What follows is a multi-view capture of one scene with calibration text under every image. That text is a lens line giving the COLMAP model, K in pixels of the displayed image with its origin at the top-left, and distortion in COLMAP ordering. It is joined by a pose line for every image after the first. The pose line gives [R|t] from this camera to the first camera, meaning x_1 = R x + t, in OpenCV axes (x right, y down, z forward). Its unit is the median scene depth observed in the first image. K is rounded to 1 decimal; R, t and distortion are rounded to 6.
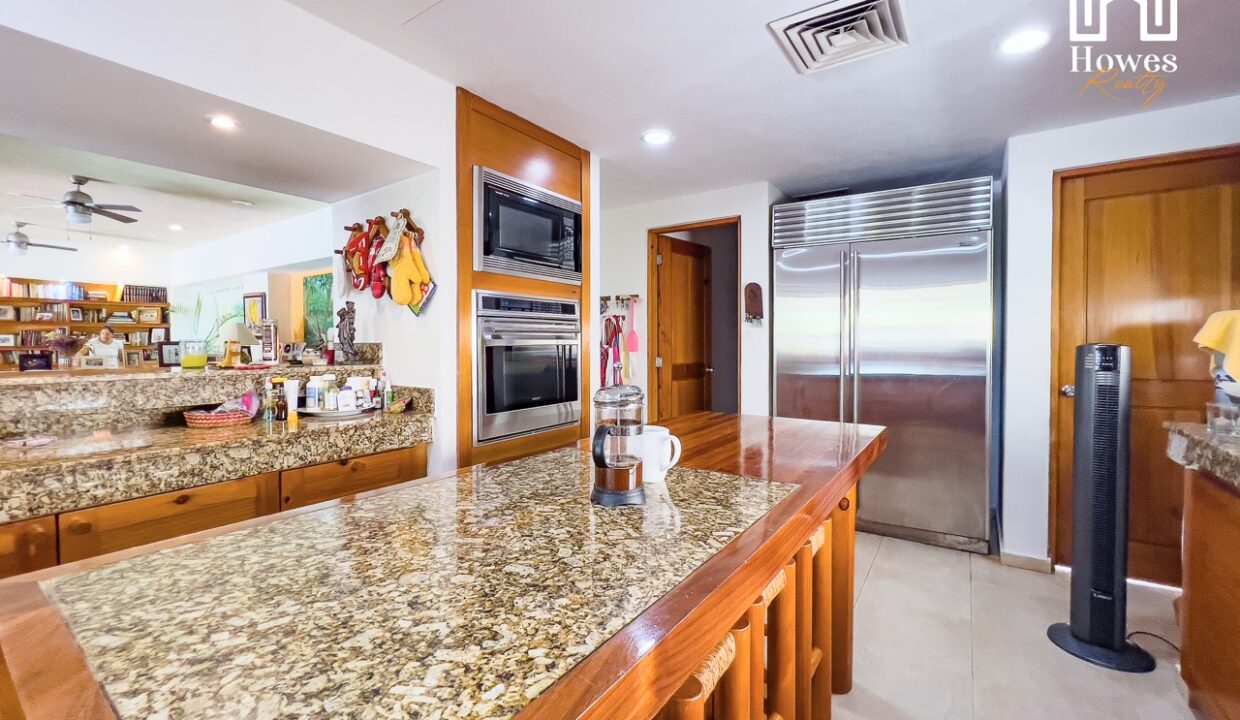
lens RADIAL K [[504.3, 0, 623.3], [0, 504.3, 350.8], [0, 0, 1]] dist [-0.009999, 0.000690]
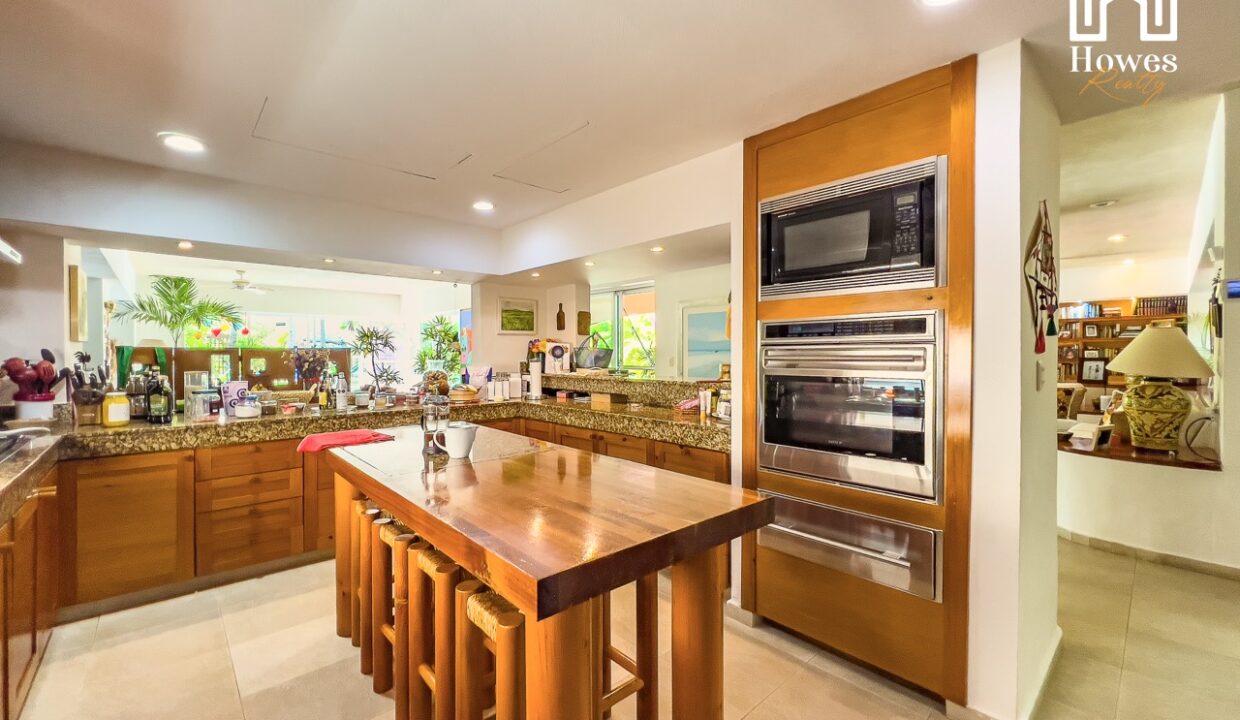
lens RADIAL K [[504.3, 0, 622.4], [0, 504.3, 357.5], [0, 0, 1]] dist [-0.009999, 0.000690]
pose [[-0.221328, 0.011247, -0.975135, 0.656553], [-0.017233, 0.999732, 0.015442, -0.045740], [0.975047, 0.020222, -0.221075, 0.796527]]
